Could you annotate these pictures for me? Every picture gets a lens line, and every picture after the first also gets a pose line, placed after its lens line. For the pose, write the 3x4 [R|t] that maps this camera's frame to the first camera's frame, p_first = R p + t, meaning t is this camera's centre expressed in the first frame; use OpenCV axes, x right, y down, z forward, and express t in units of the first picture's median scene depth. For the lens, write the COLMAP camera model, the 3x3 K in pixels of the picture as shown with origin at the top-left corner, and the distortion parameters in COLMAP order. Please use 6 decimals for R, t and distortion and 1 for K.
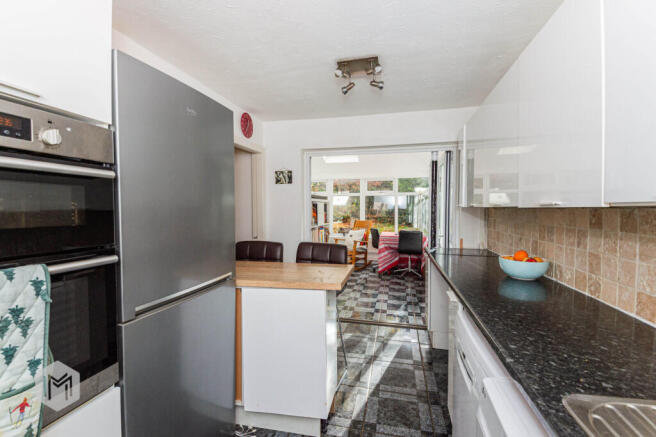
lens RADIAL K [[298.0, 0, 328.3], [0, 298.0, 217.9], [0, 0, 1]] dist [-0.000523, -0.000509]
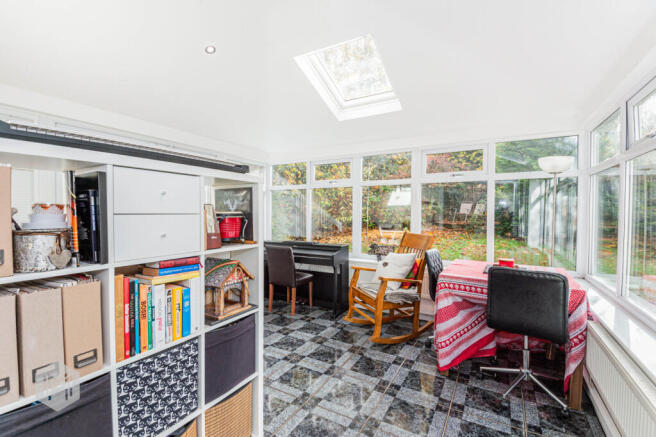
lens RADIAL K [[298.0, 0, 329.6], [0, 298.0, 218.4], [0, 0, 1]] dist [-0.000523, -0.000509]
pose [[0.956381, 0.014281, -0.291772, 0.125911], [-0.017780, 0.999798, -0.009346, -0.008326], [0.291579, 0.014126, 0.956442, 0.489130]]
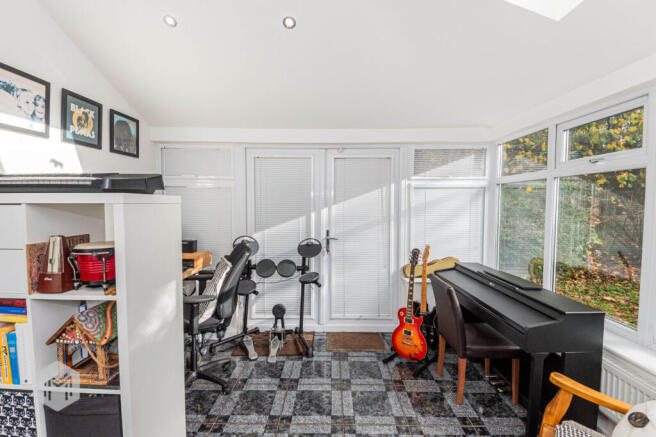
lens RADIAL K [[298.0, 0, 327.7], [0, 298.0, 219.5], [0, 0, 1]] dist [-0.000523, -0.000509]
pose [[0.210517, 0.065945, -0.975364, 0.165304], [-0.031736, 0.997657, 0.060602, -0.033284], [0.977075, 0.018197, 0.212116, 0.695238]]
